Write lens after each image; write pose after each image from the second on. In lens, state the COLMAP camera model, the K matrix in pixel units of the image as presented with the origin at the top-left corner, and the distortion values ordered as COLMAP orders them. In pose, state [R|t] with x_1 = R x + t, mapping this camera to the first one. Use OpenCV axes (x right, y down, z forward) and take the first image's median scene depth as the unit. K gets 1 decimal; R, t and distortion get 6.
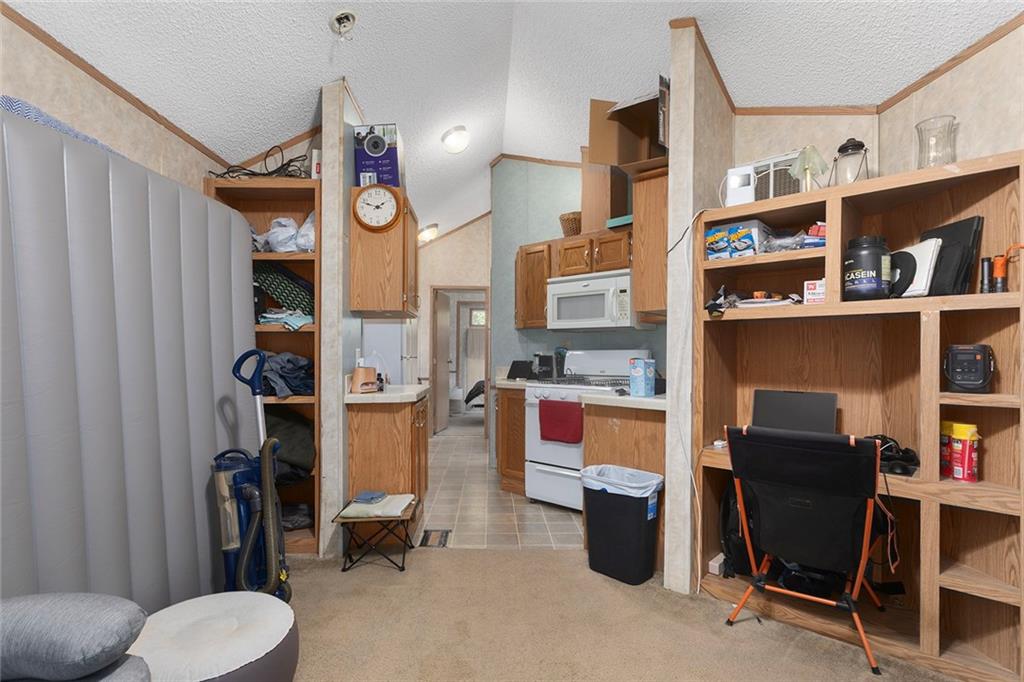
lens RADIAL K [[502.9, 0, 512.0], [0, 502.9, 341.0], [0, 0, 1]] dist [0.003107, 0.001025]
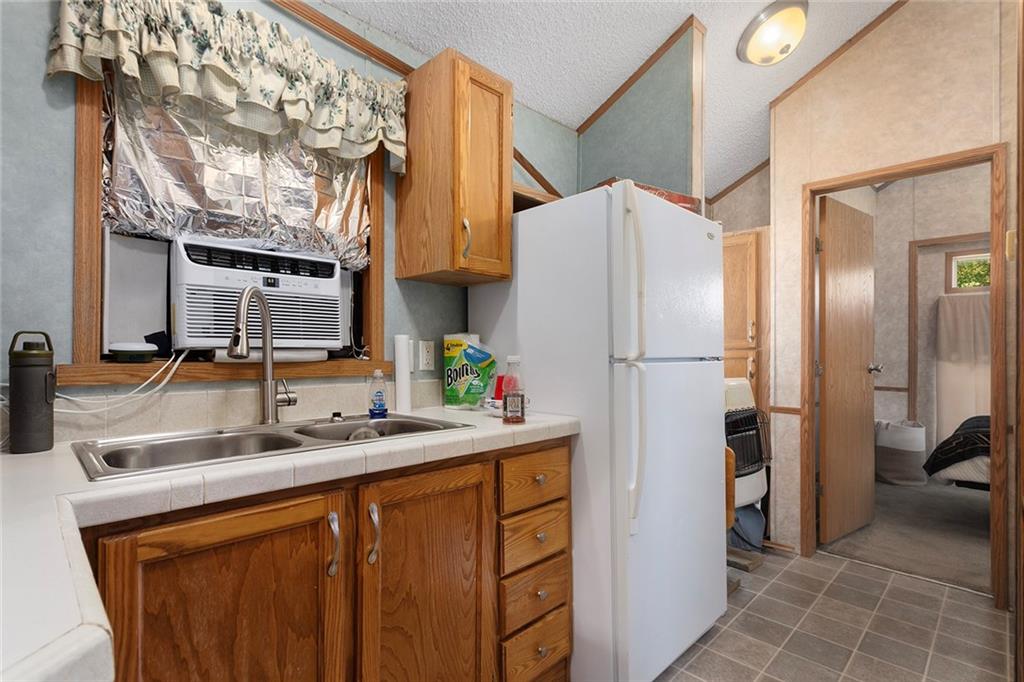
lens RADIAL K [[486.8, 0, 512.0], [0, 486.8, 341.0], [0, 0, 1]] dist [0.000058, -0.000027]
pose [[0.677673, -0.004321, -0.735351, -0.025288], [-0.000764, 0.999978, -0.006581, 0.018253], [0.735363, 0.005022, 0.677654, 0.416913]]
